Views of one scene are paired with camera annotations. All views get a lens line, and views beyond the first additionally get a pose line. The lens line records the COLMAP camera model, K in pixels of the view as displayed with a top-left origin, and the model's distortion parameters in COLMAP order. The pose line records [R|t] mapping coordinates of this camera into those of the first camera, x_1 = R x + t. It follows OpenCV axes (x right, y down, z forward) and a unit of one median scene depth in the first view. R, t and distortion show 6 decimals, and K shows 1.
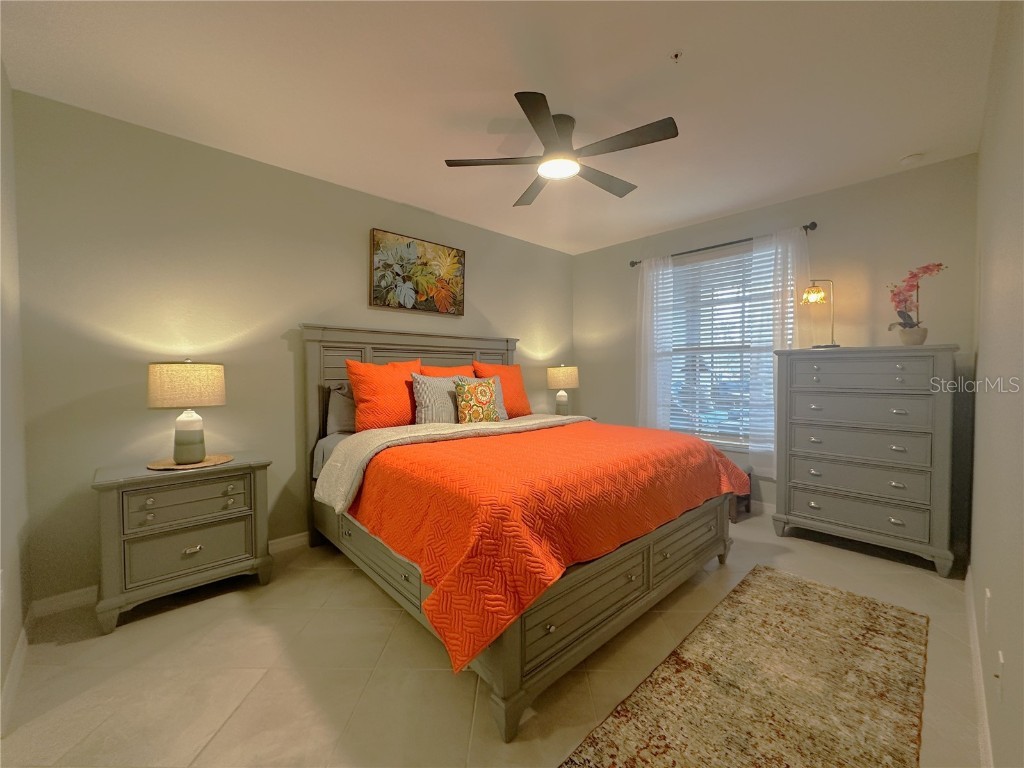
lens RADIAL K [[413.7, 0, 507.9], [0, 413.7, 384.6], [0, 0, 1]] dist [-0.001762, -0.000182]
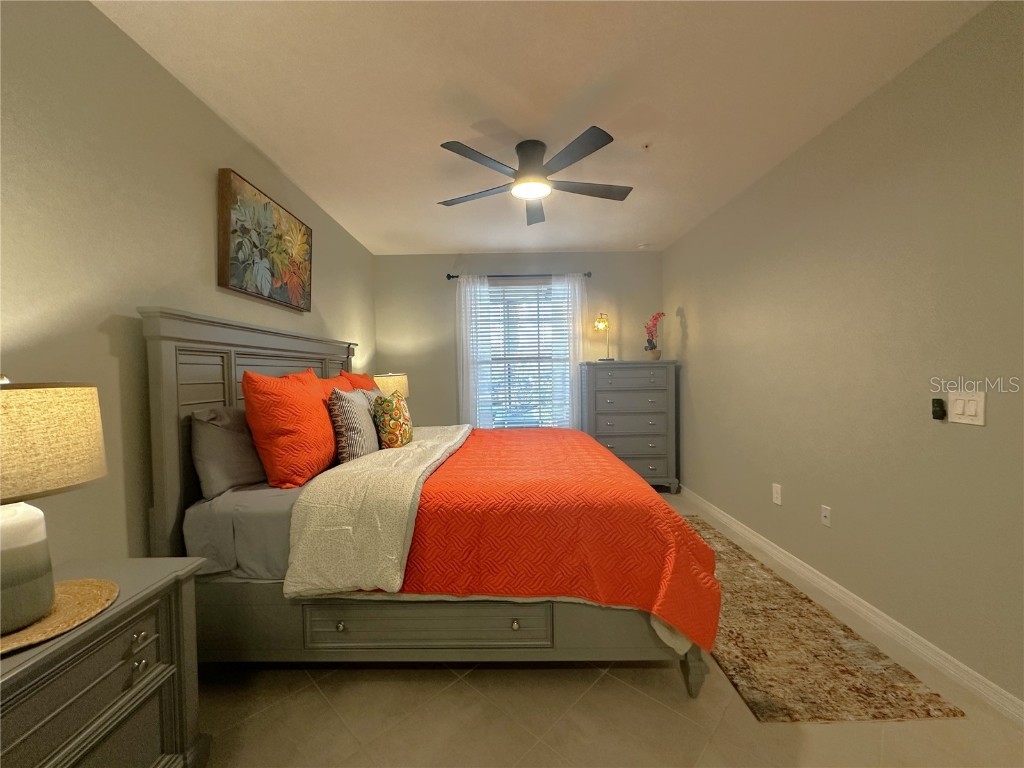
lens RADIAL K [[413.7, 0, 510.1], [0, 413.7, 386.5], [0, 0, 1]] dist [-0.001762, -0.000182]
pose [[0.678267, -0.035169, 0.733974, -0.481624], [0.039096, 0.999166, 0.011747, -0.023986], [-0.733775, 0.020728, 0.679076, 0.225296]]
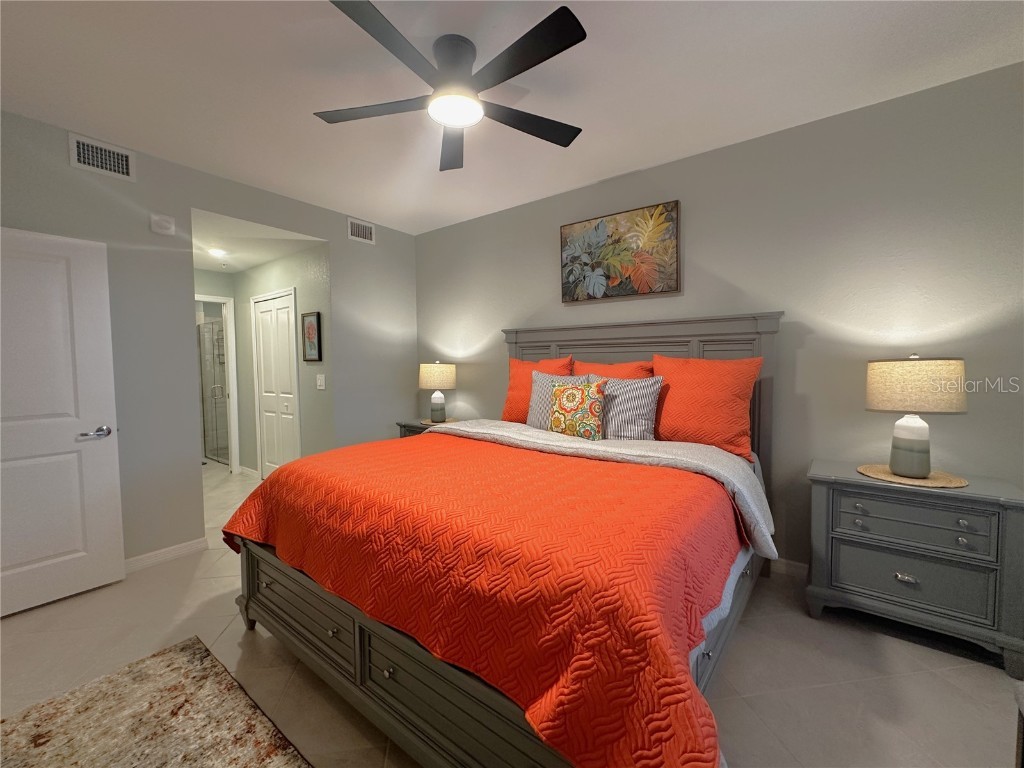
lens RADIAL K [[451.2, 0, 508.6], [0, 451.2, 374.1], [0, 0, 1]] dist [-0.001854, 0.000177]
pose [[0.132693, 0.016612, -0.991018, 0.696272], [-0.038658, 0.999185, 0.011573, -0.026331], [0.990403, 0.036775, 0.133227, 0.692028]]
